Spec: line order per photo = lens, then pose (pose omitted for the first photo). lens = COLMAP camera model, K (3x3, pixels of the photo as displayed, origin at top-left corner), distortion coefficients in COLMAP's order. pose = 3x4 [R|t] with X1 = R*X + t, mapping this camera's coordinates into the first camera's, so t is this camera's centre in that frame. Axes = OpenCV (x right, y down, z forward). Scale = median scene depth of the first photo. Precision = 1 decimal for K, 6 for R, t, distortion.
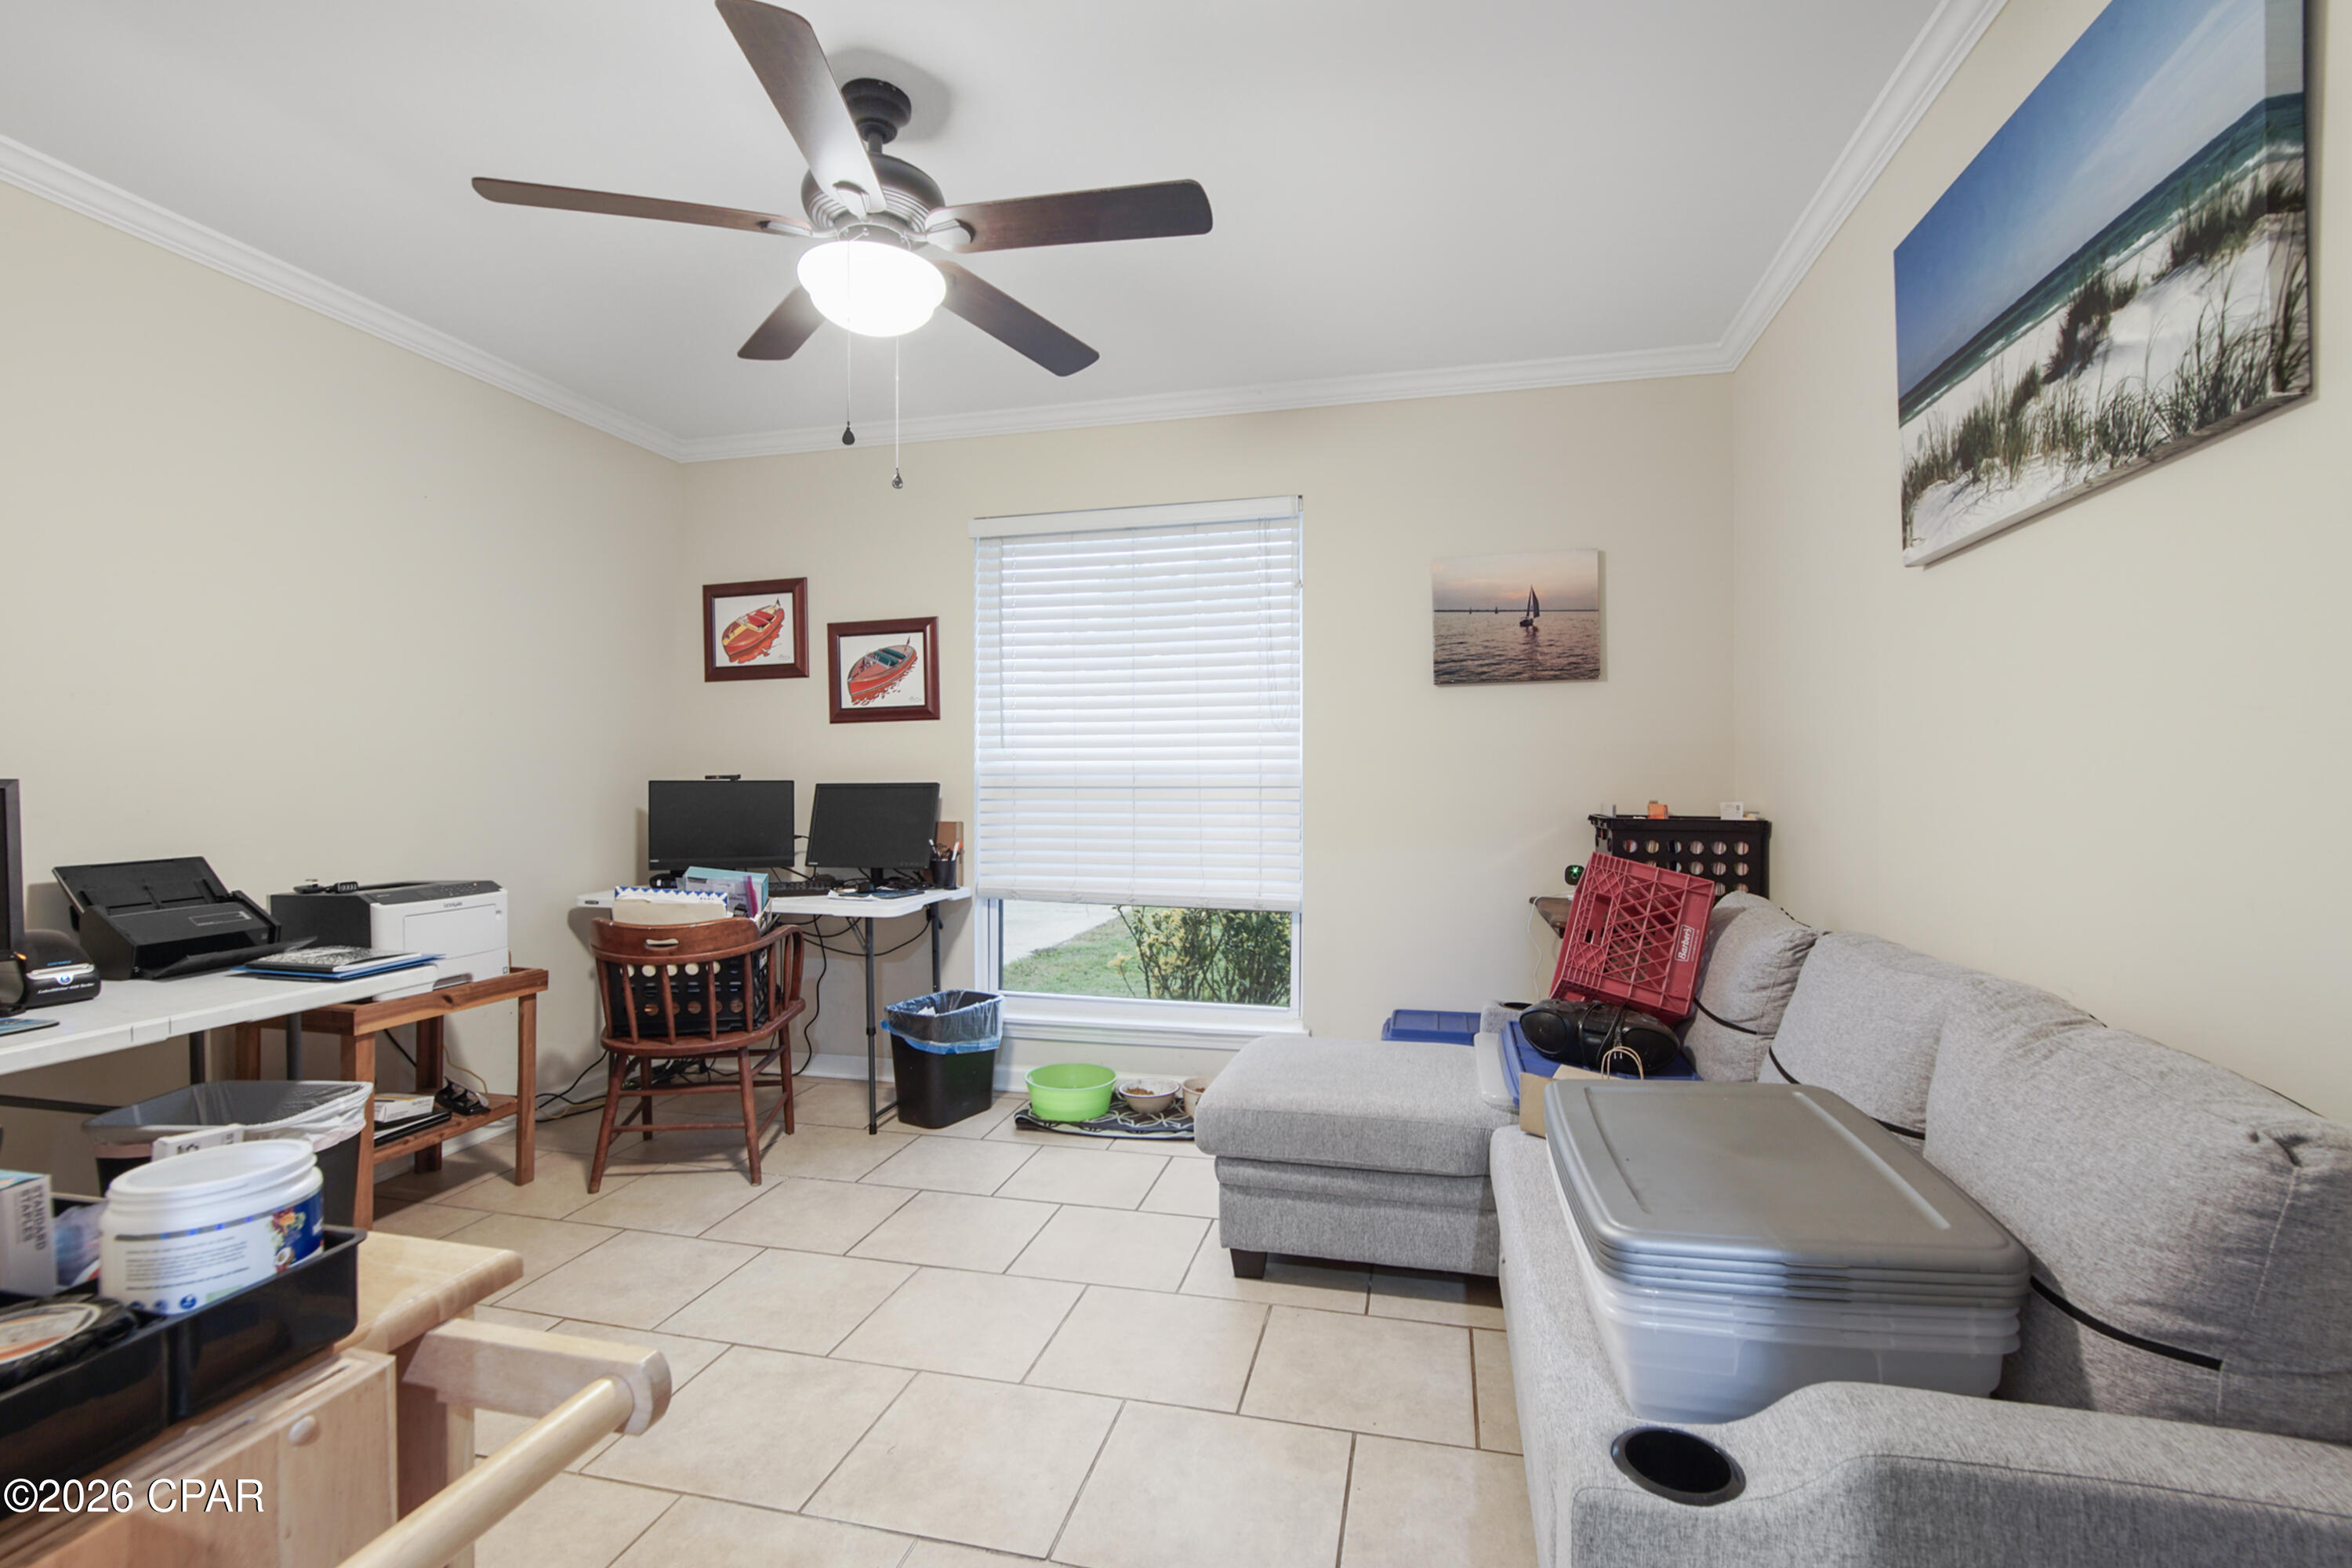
lens RADIAL K [[1057.2, 0, 1177.3], [0, 1057.2, 785.7], [0, 0, 1]] dist [-0.005406, 0.000958]
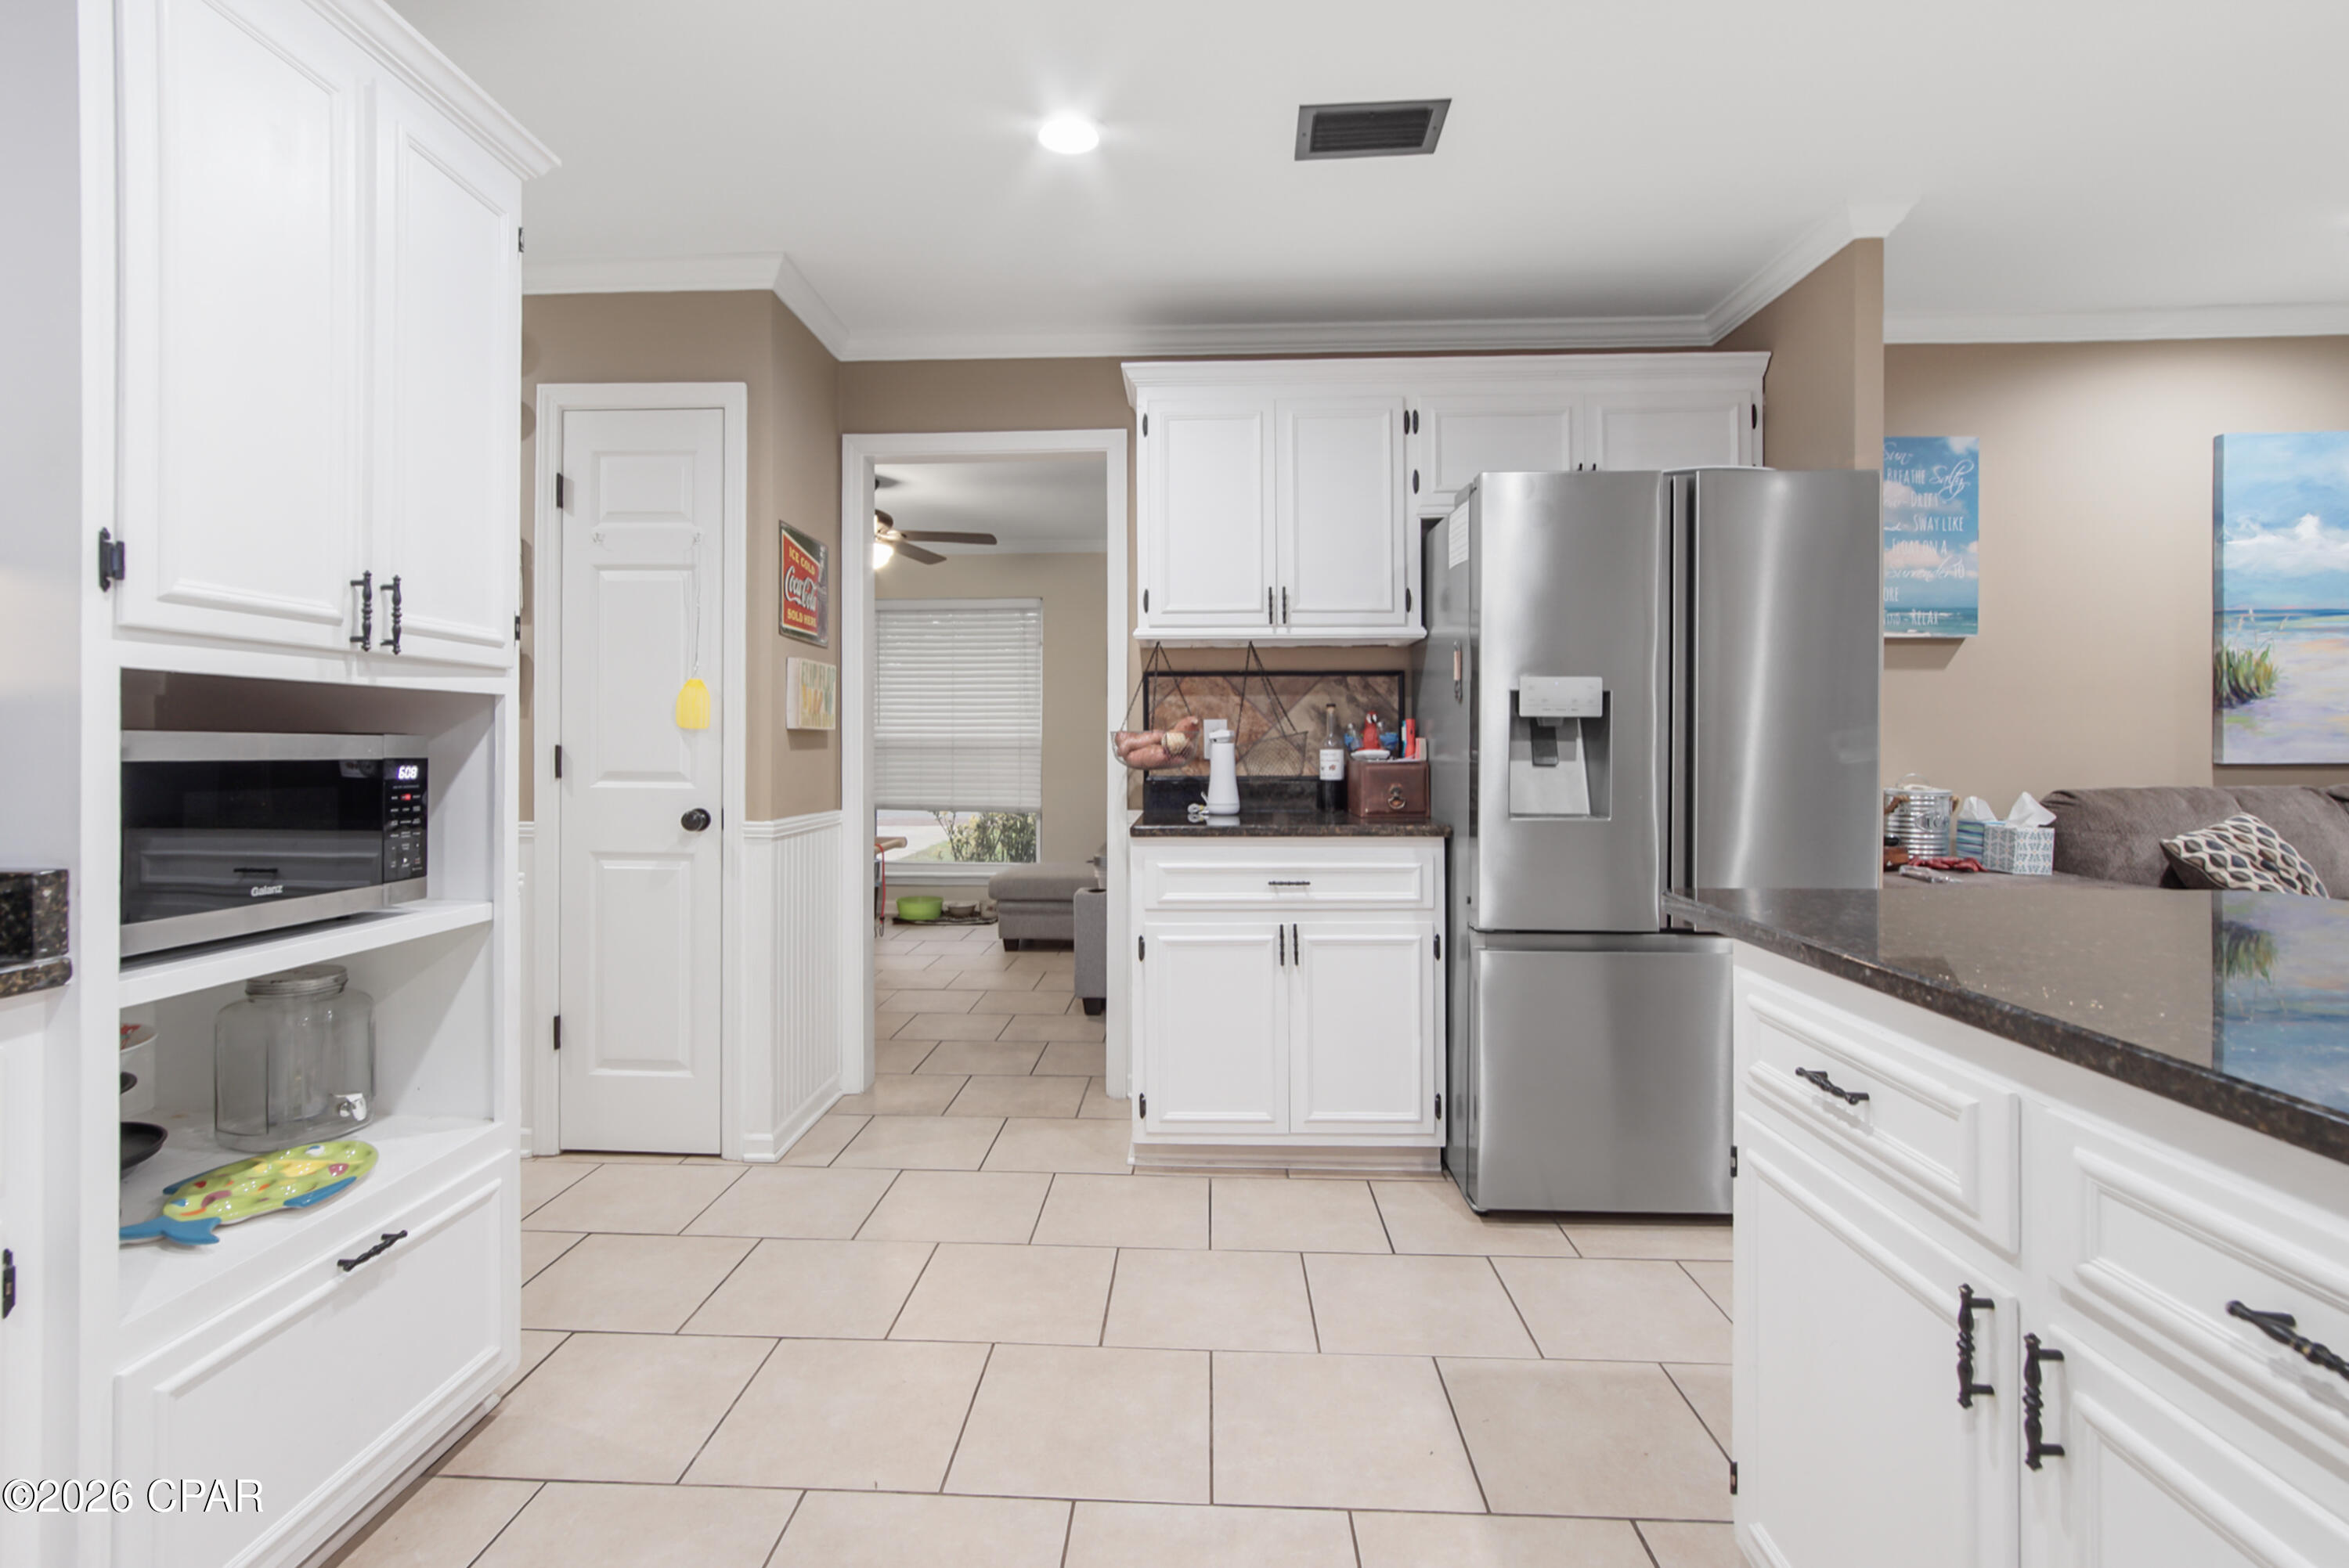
lens RADIAL K [[1055.7, 0, 1164.5], [0, 1055.7, 759.8], [0, 0, 1]] dist [-0.005406, 0.000958]
pose [[0.980866, -0.000596, 0.194682, -0.037795], [-0.001212, 0.999957, 0.009165, 0.004547], [-0.194679, -0.009226, 0.980824, -0.943378]]
